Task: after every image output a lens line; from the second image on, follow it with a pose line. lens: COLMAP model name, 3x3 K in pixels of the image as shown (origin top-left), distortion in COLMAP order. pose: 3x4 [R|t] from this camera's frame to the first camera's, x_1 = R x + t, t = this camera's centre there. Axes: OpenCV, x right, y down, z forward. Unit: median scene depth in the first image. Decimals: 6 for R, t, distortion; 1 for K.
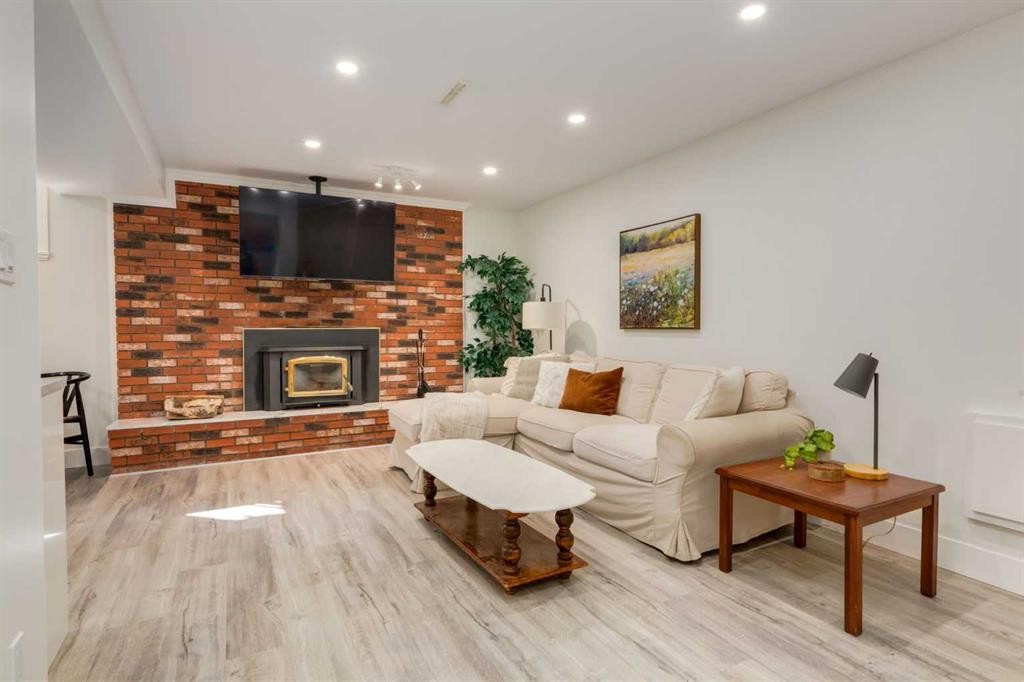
lens RADIAL K [[512.9, 0, 507.5], [0, 512.9, 339.9], [0, 0, 1]] dist [-0.003283, -0.000219]
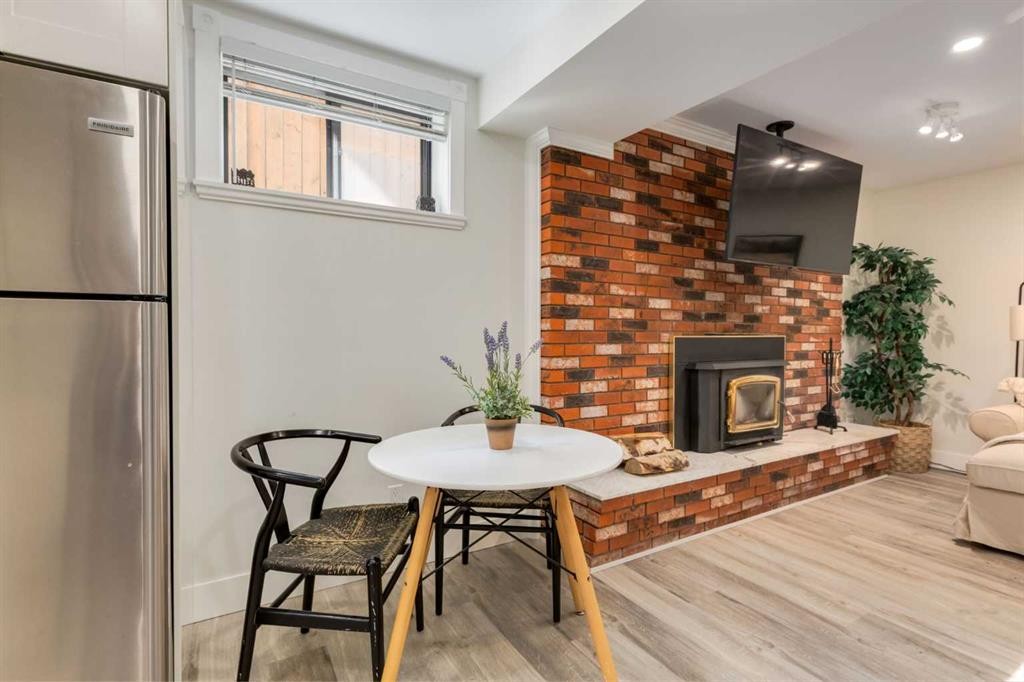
lens RADIAL K [[480.8, 0, 514.1], [0, 480.8, 338.0], [0, 0, 1]] dist [0.014800, 0.000856]
pose [[0.998714, 0.006490, 0.050274, -0.801017], [-0.005982, 0.999929, -0.010260, -0.012180], [-0.050337, 0.009946, 0.998683, 0.364545]]
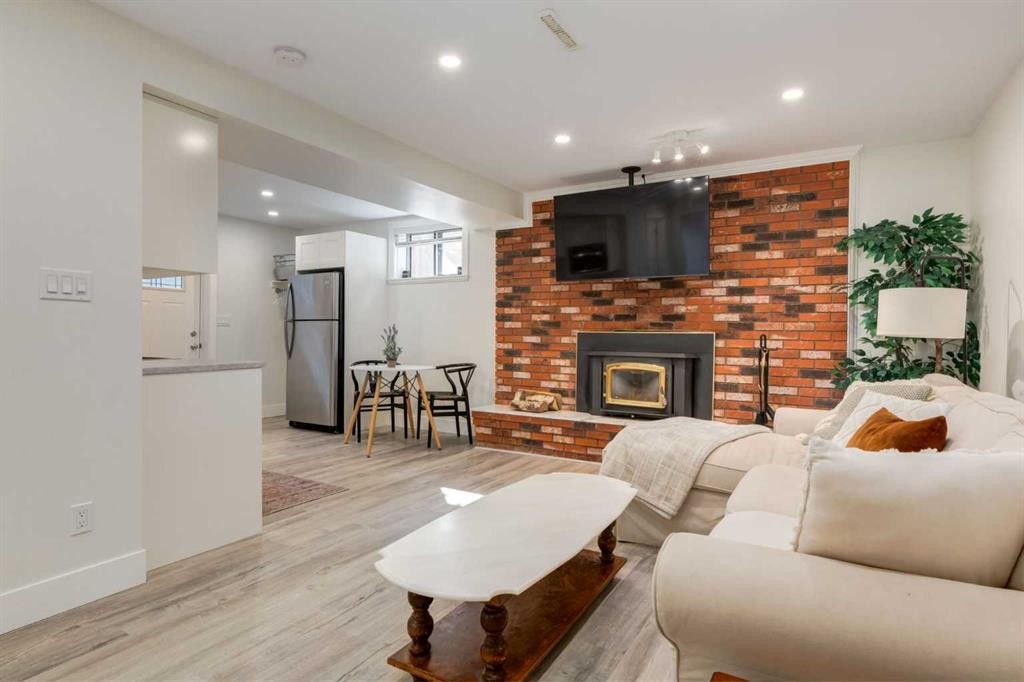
lens RADIAL K [[542.3, 0, 522.3], [0, 542.3, 339.5], [0, 0, 1]] dist [0.003041, 0.000917]
pose [[0.531125, 0.018736, -0.847086, 0.370410], [-0.029605, 0.999555, 0.003546, -0.007528], [0.846776, 0.023195, 0.531444, 0.336840]]
